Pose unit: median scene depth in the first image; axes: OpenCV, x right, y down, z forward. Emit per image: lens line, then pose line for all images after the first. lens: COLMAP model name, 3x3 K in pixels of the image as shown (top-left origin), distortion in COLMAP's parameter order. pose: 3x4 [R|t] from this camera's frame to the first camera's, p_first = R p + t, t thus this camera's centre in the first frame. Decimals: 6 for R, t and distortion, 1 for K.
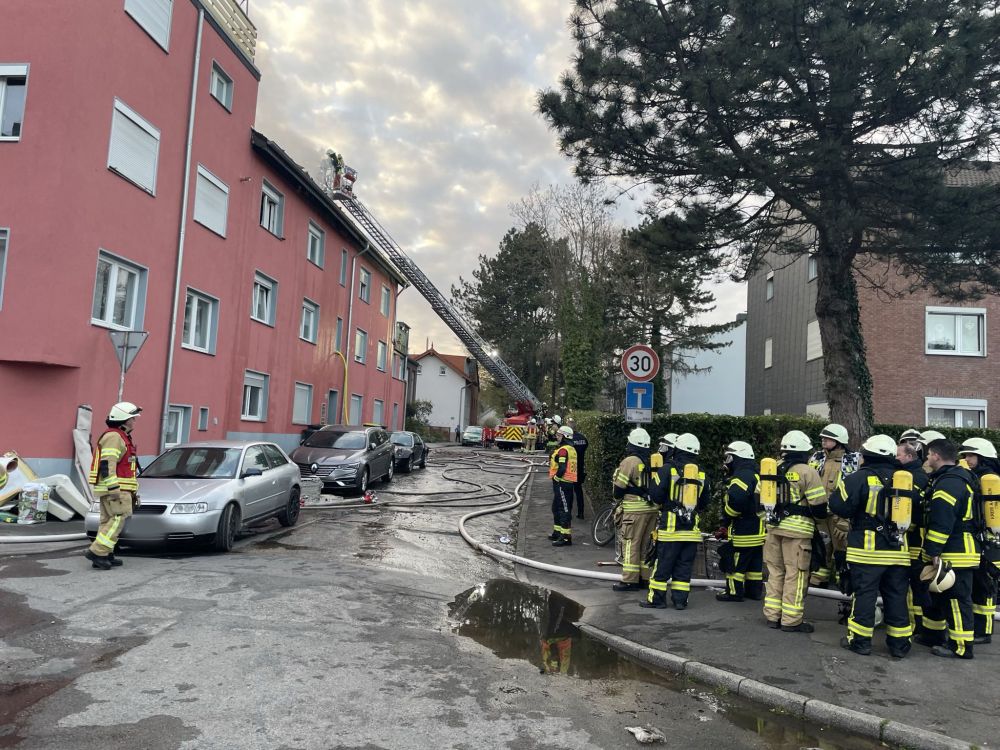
lens RADIAL K [[751.6, 0, 500.0], [0, 751.6, 375.0], [0, 0, 1]] dist [0.001061, 0.000314]
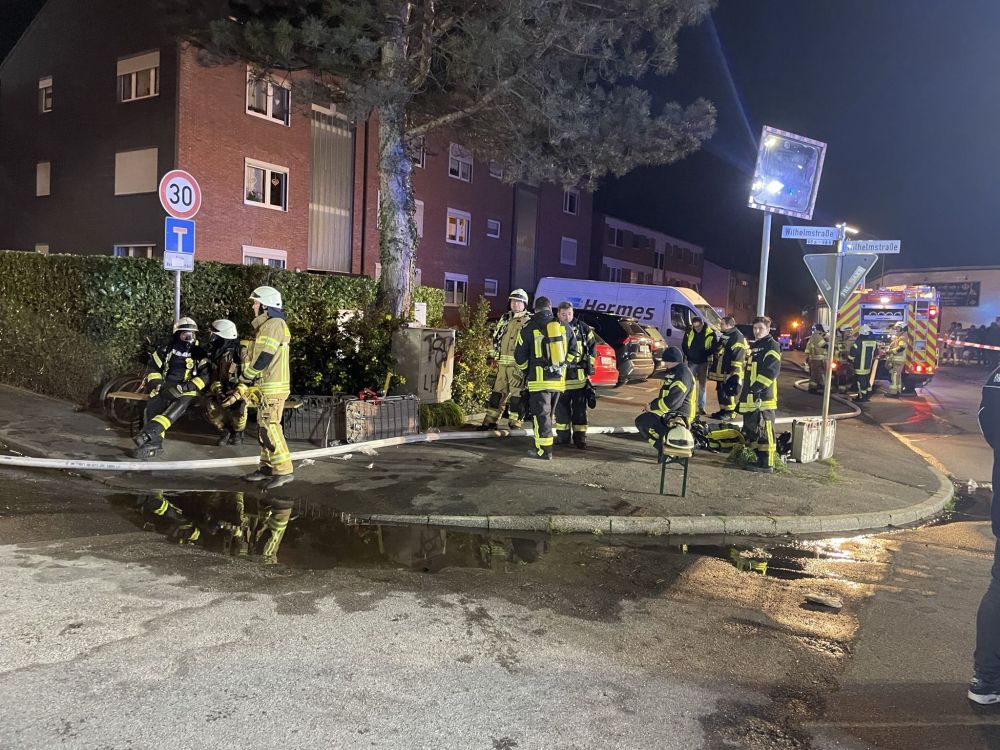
lens RADIAL K [[749.9, 0, 500.0], [0, 749.9, 375.0], [0, 0, 1]] dist [0.001741, 0.000652]
pose [[0.456296, -0.097284, 0.884494, -0.382260], [-0.093808, 0.983207, 0.156536, 0.016504], [-0.884869, -0.154399, 0.439508, 0.319978]]
